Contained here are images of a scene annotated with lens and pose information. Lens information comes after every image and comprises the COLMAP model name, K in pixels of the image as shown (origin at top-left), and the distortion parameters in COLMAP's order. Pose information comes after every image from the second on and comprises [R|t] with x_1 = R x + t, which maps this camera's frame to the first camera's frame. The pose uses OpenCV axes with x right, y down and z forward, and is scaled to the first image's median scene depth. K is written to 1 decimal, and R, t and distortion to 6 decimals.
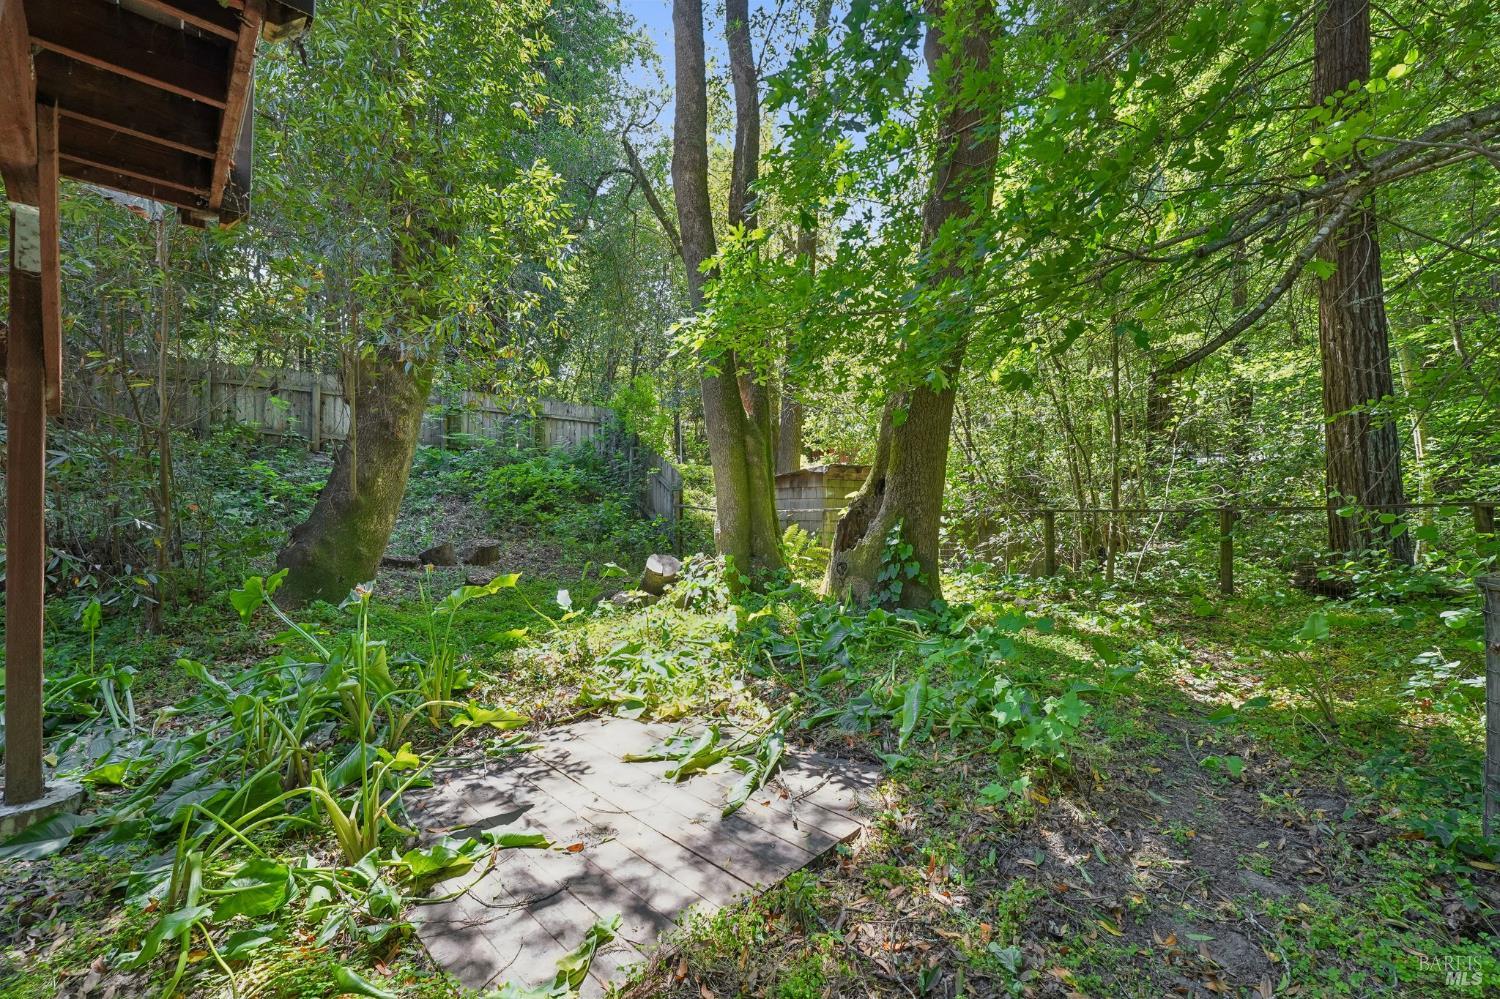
lens RADIAL K [[618.1, 0, 739.1], [0, 618.1, 507.1], [0, 0, 1]] dist [-0.028059, 0.001109]
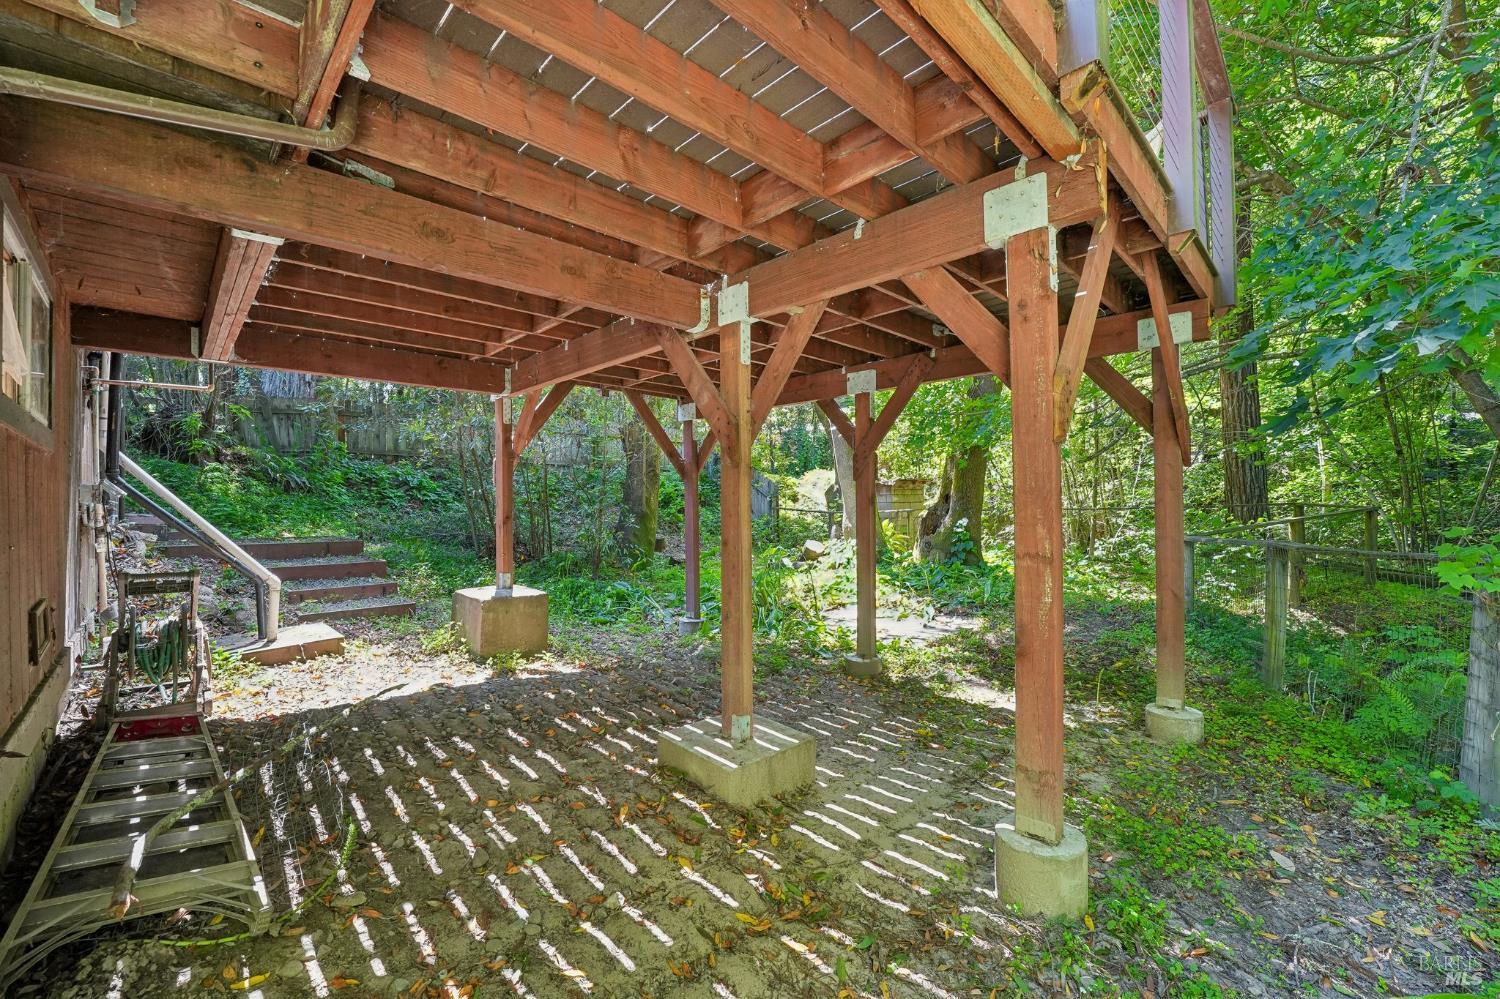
lens RADIAL K [[618.1, 0, 739.1], [0, 618.1, 507.1], [0, 0, 1]] dist [-0.028059, 0.001109]
pose [[0.999895, -0.012224, -0.007748, -0.331514], [0.012271, 0.999907, 0.005949, -0.025703], [0.007675, -0.006044, 0.999952, -0.716225]]
